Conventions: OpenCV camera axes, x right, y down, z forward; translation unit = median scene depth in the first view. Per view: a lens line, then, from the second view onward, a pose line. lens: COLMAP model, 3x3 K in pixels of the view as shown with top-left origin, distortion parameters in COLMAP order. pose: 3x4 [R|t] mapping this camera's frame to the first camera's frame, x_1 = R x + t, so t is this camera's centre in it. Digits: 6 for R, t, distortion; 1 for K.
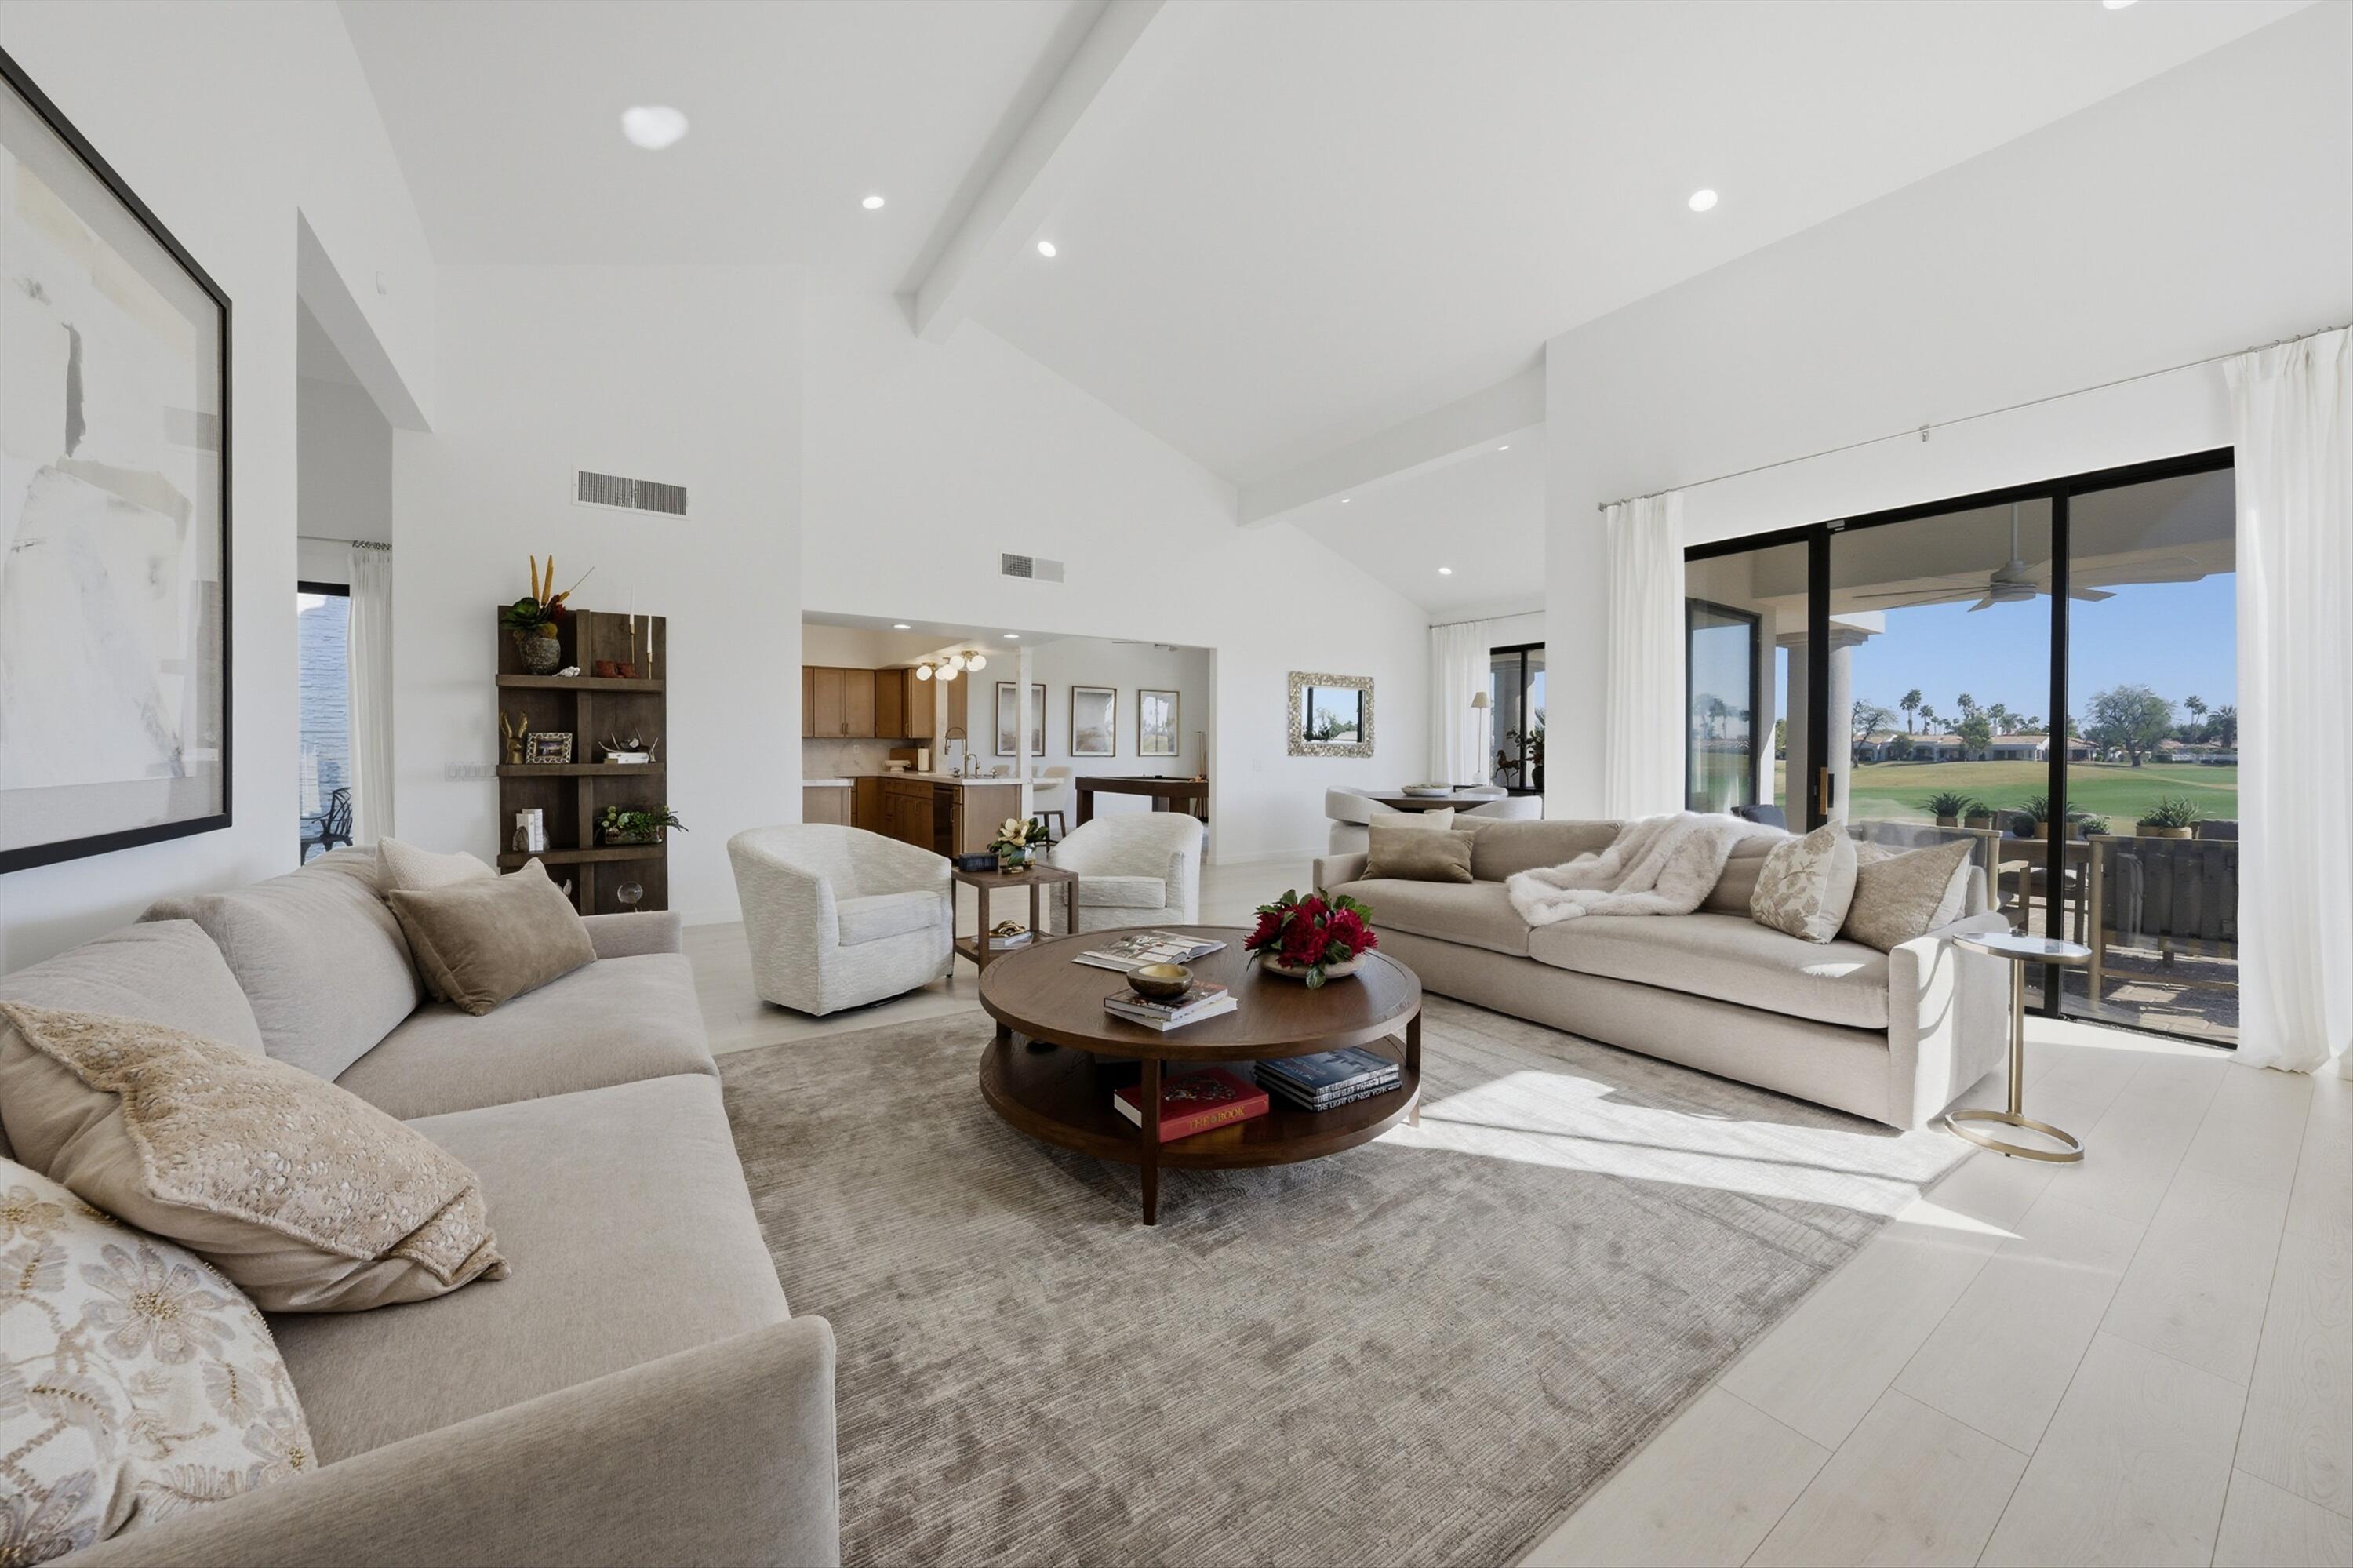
lens RADIAL K [[819.5, 0, 1176.5], [0, 819.5, 784.0], [0, 0, 1]] dist [-0.000967, -0.000067]
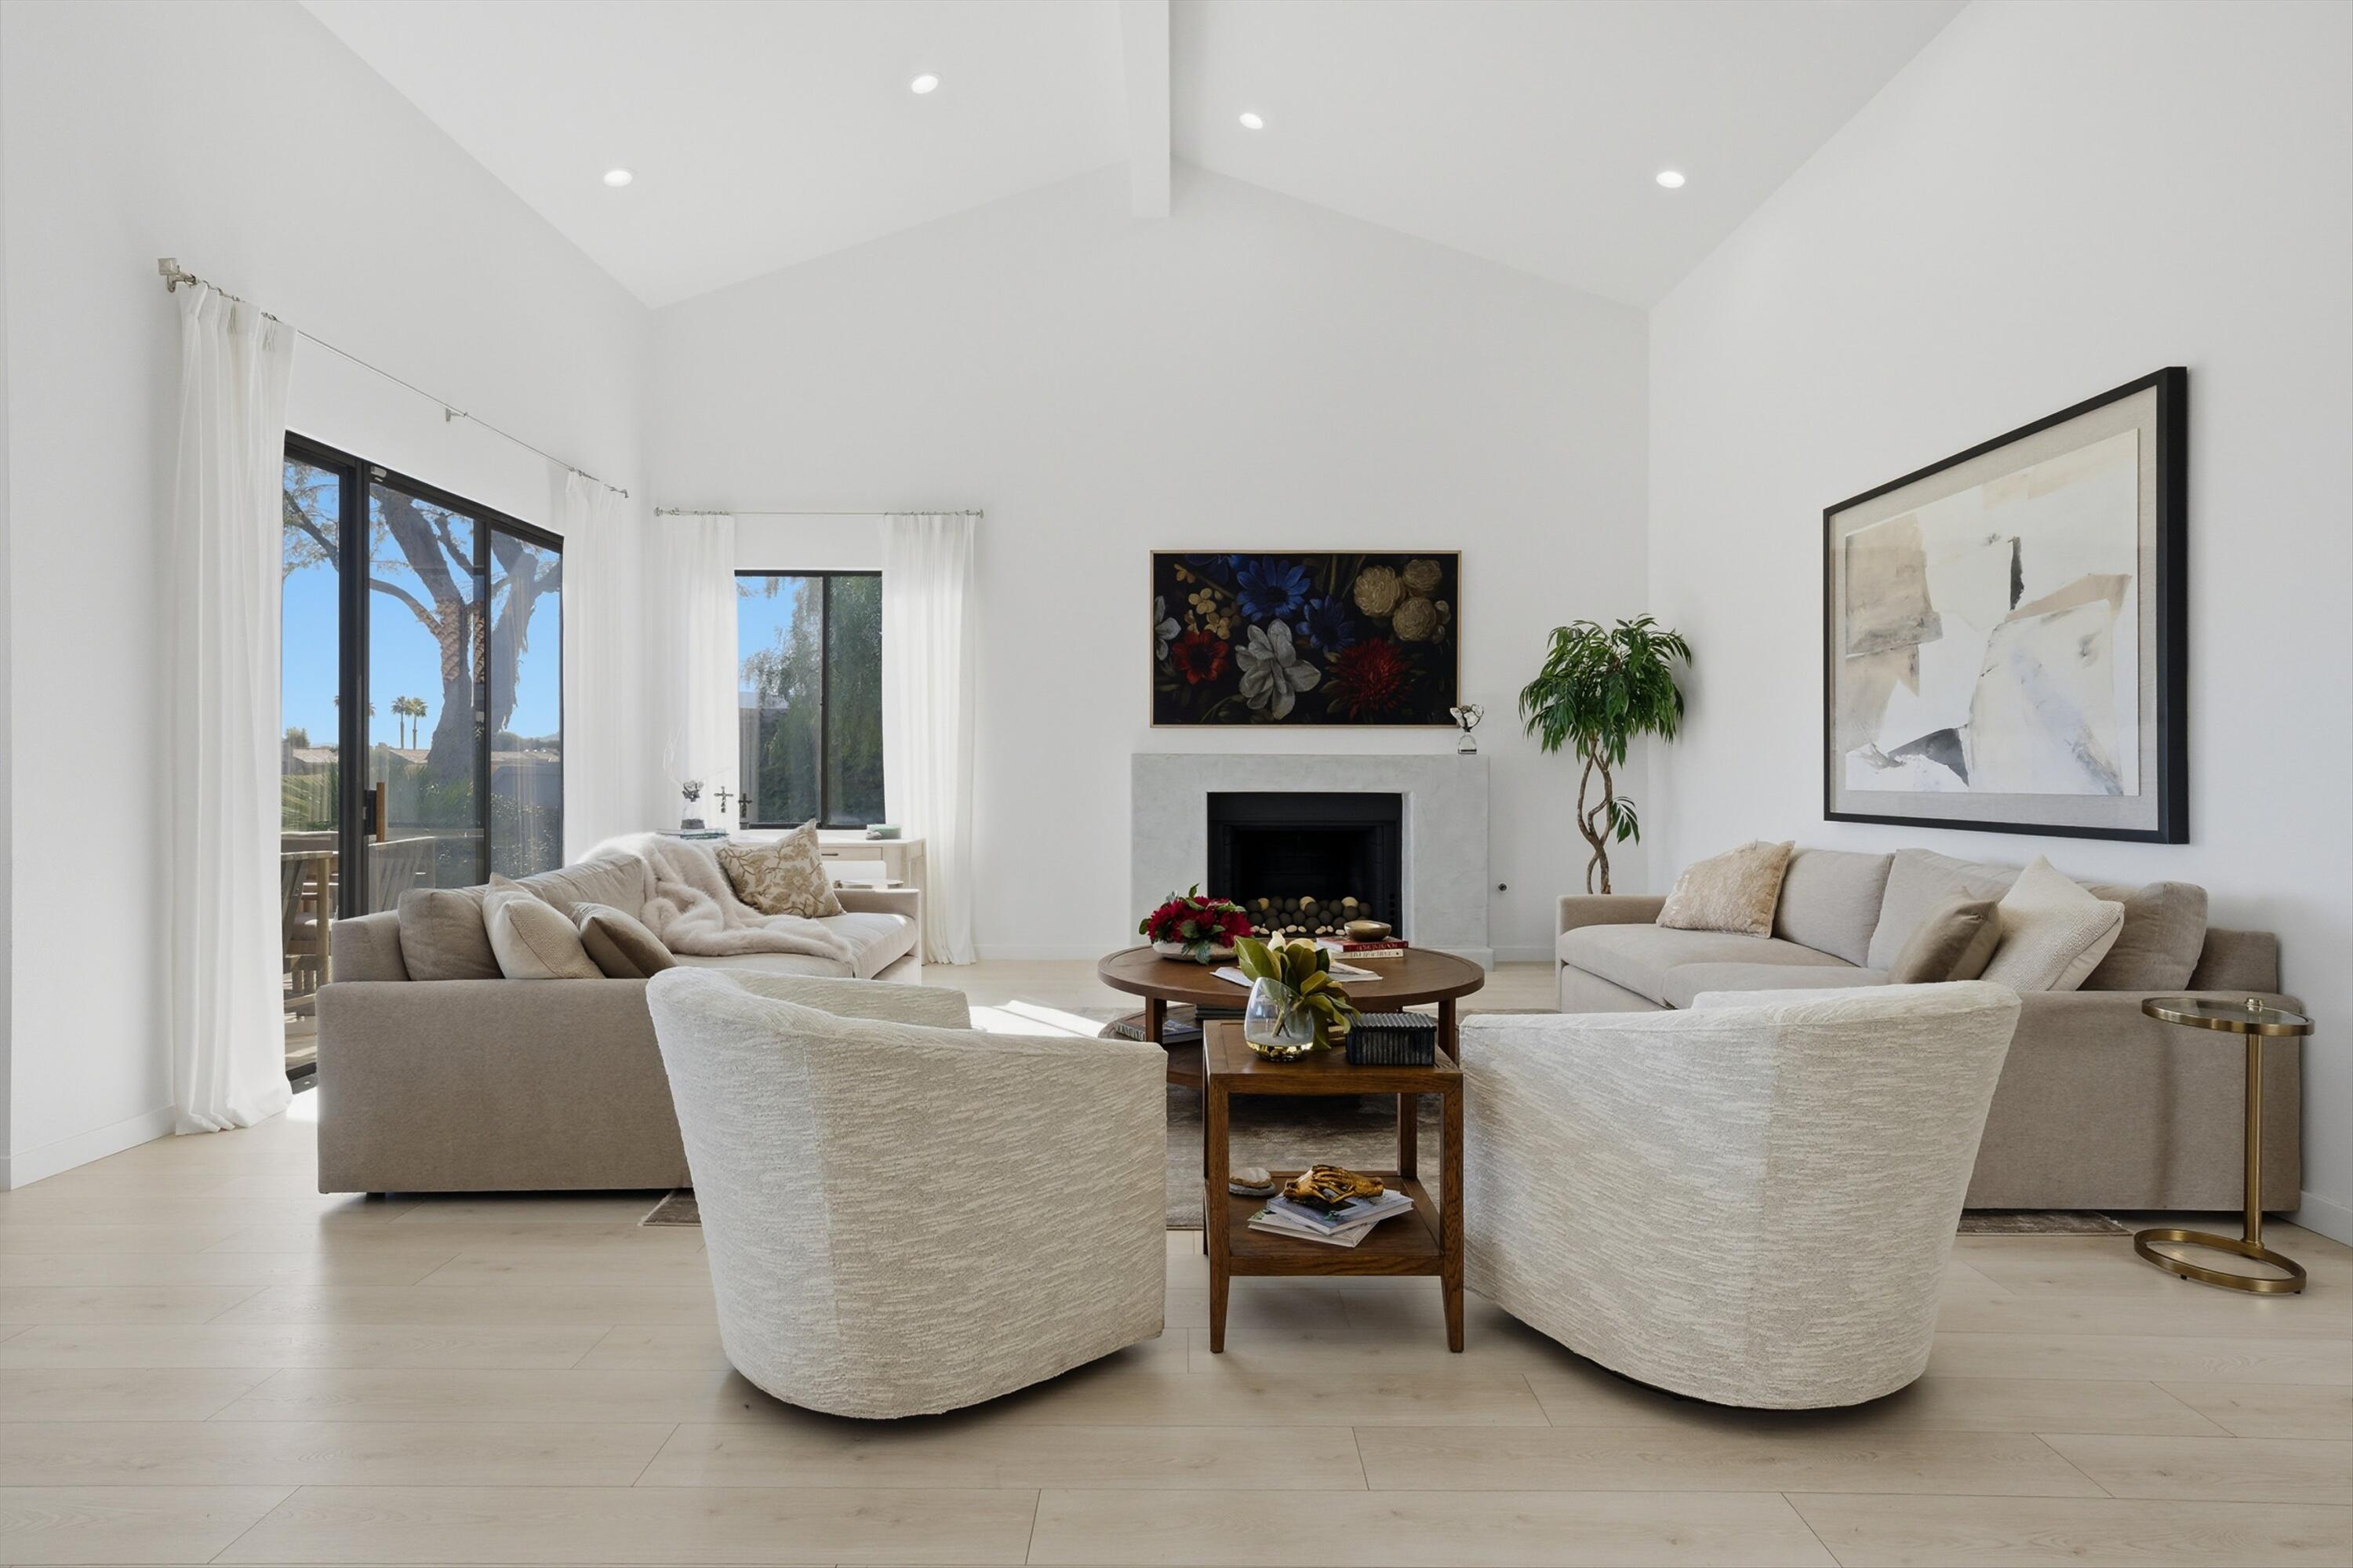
lens RADIAL K [[1238.8, 0, 1176.5], [0, 1238.8, 784.0], [0, 0, 1]] dist [-0.000108, -0.000081]
pose [[-0.832297, -0.012061, 0.554198, -0.547584], [0.014357, 0.998959, 0.043301, -0.067202], [-0.554144, 0.043996, -0.831258, 1.765967]]
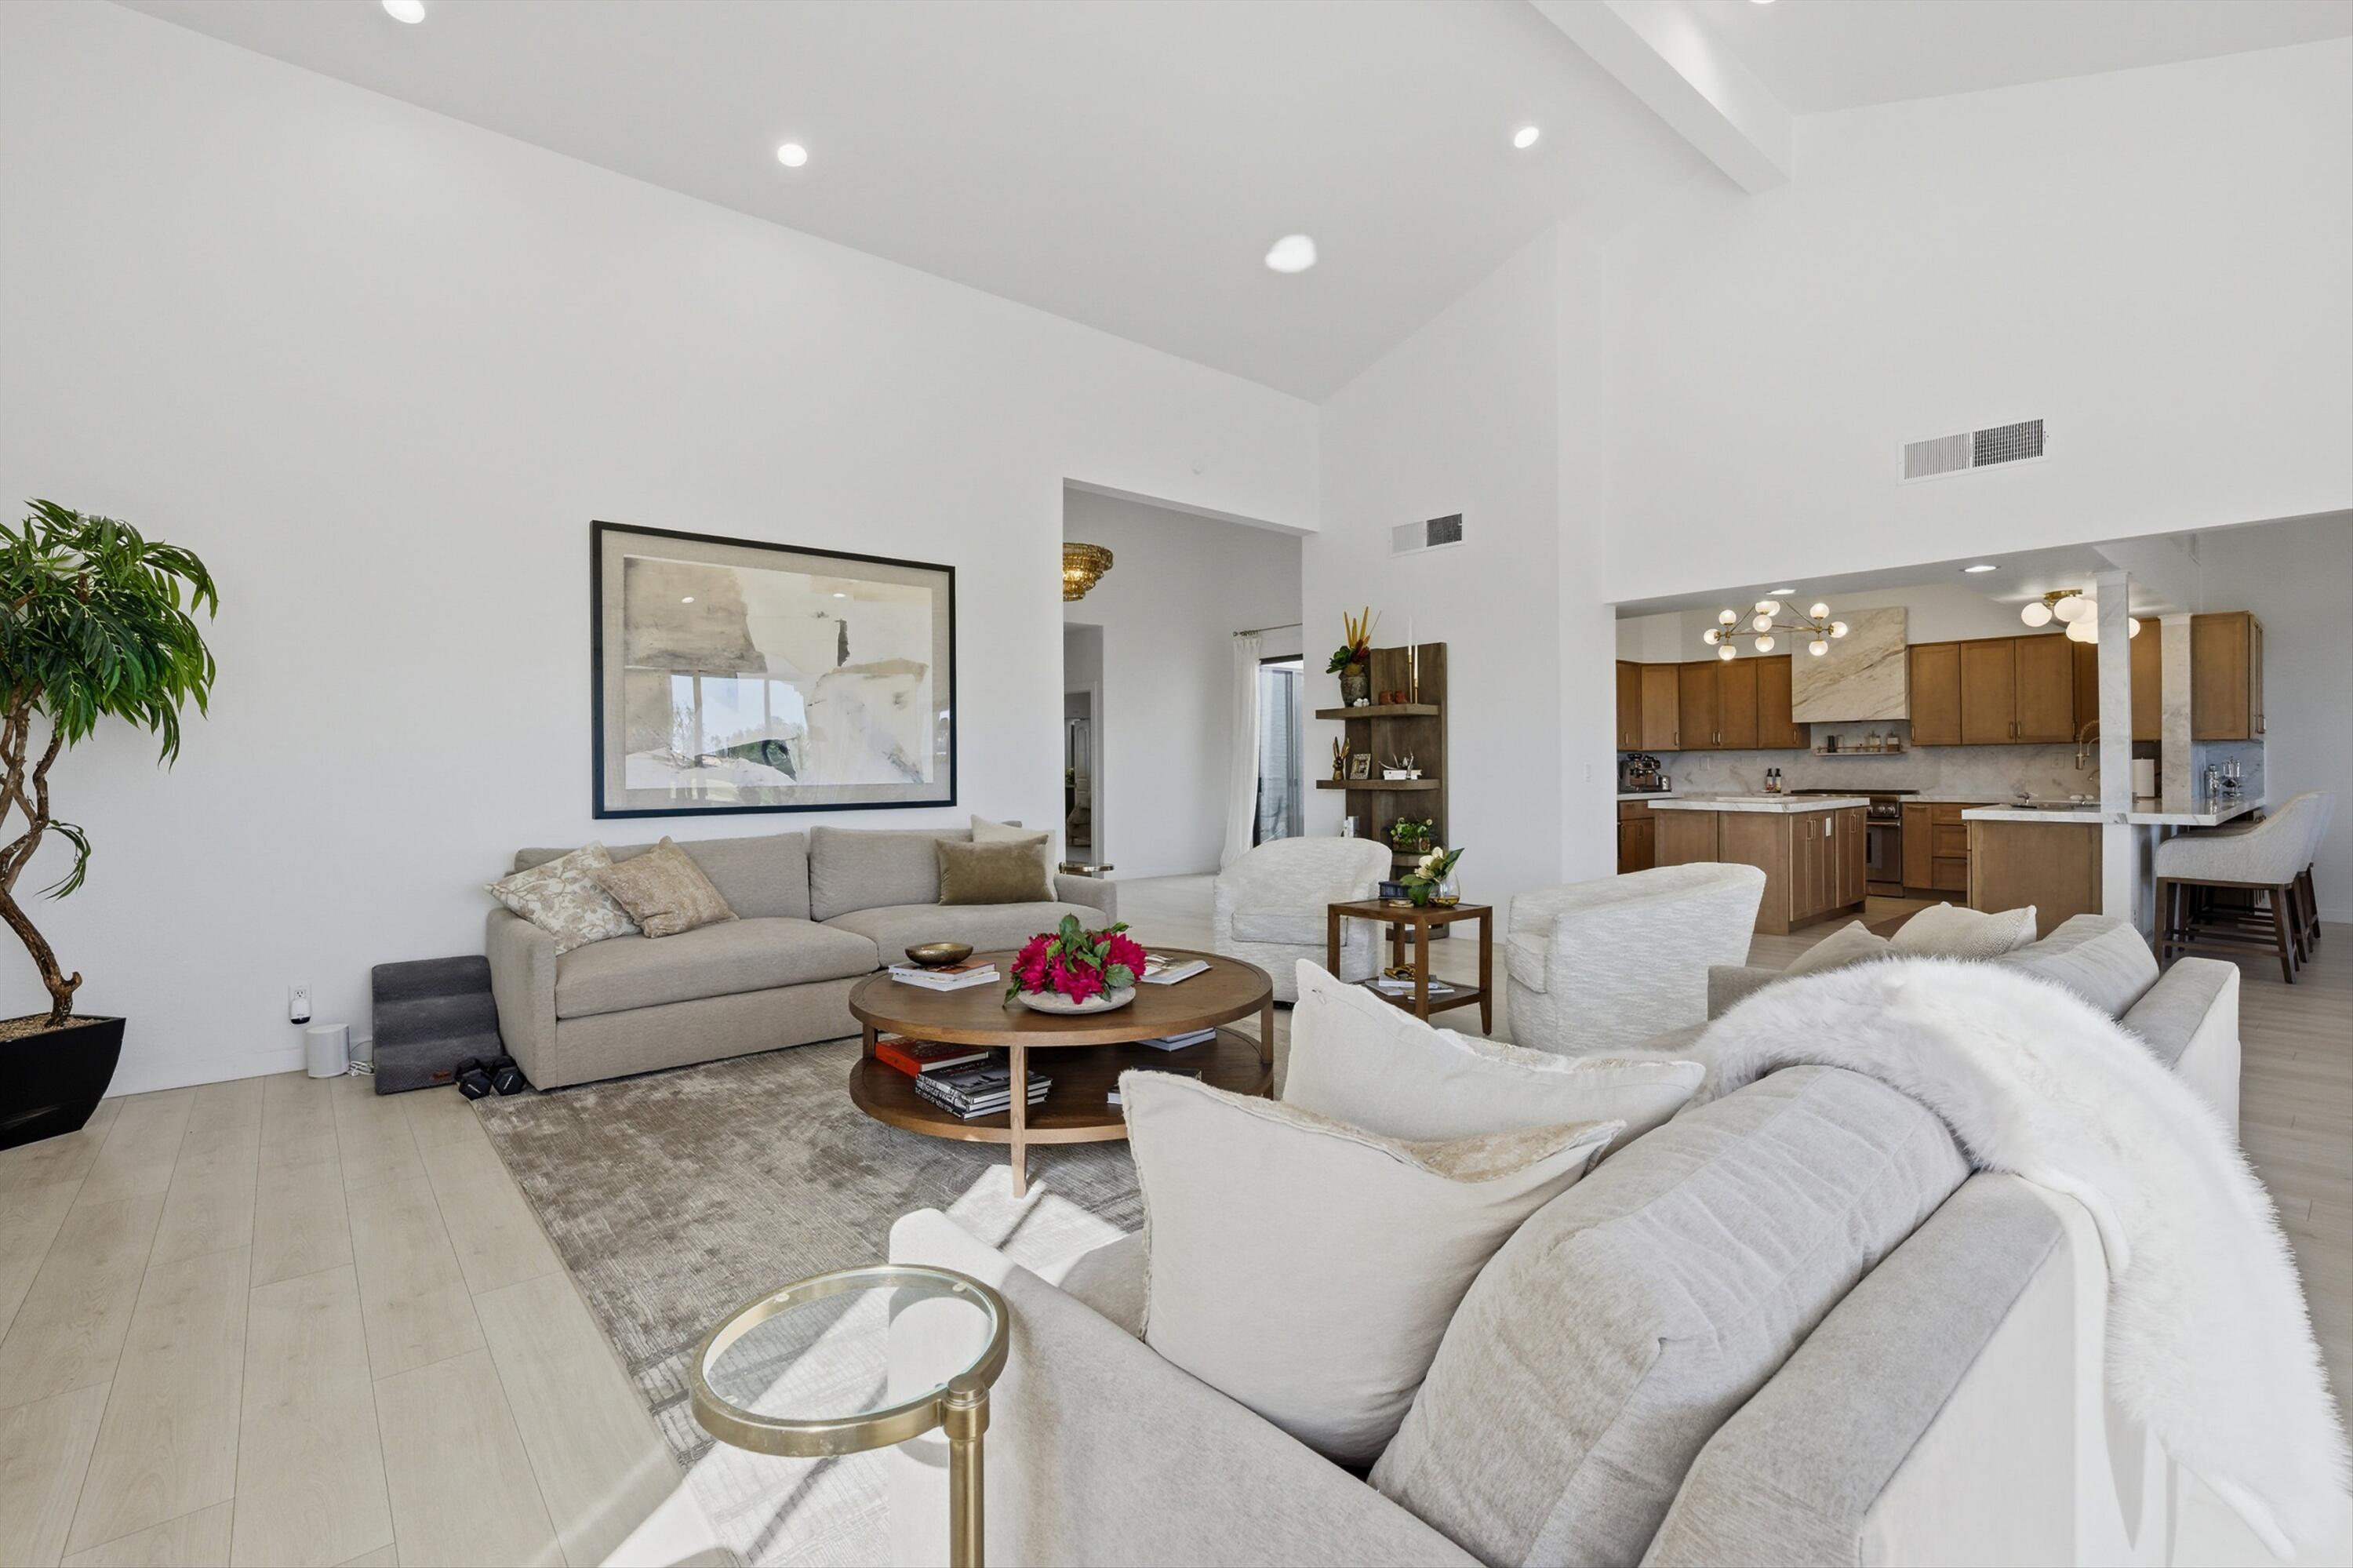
lens RADIAL K [[1073.0, 0, 1176.5], [0, 1073.0, 784.0], [0, 0, 1]] dist [-0.015543, -0.000126]
pose [[0.129200, 0.008376, -0.991583, 0.990630], [-0.031351, 0.999499, 0.004358, -0.021871], [0.991123, 0.030524, 0.129398, 0.687909]]
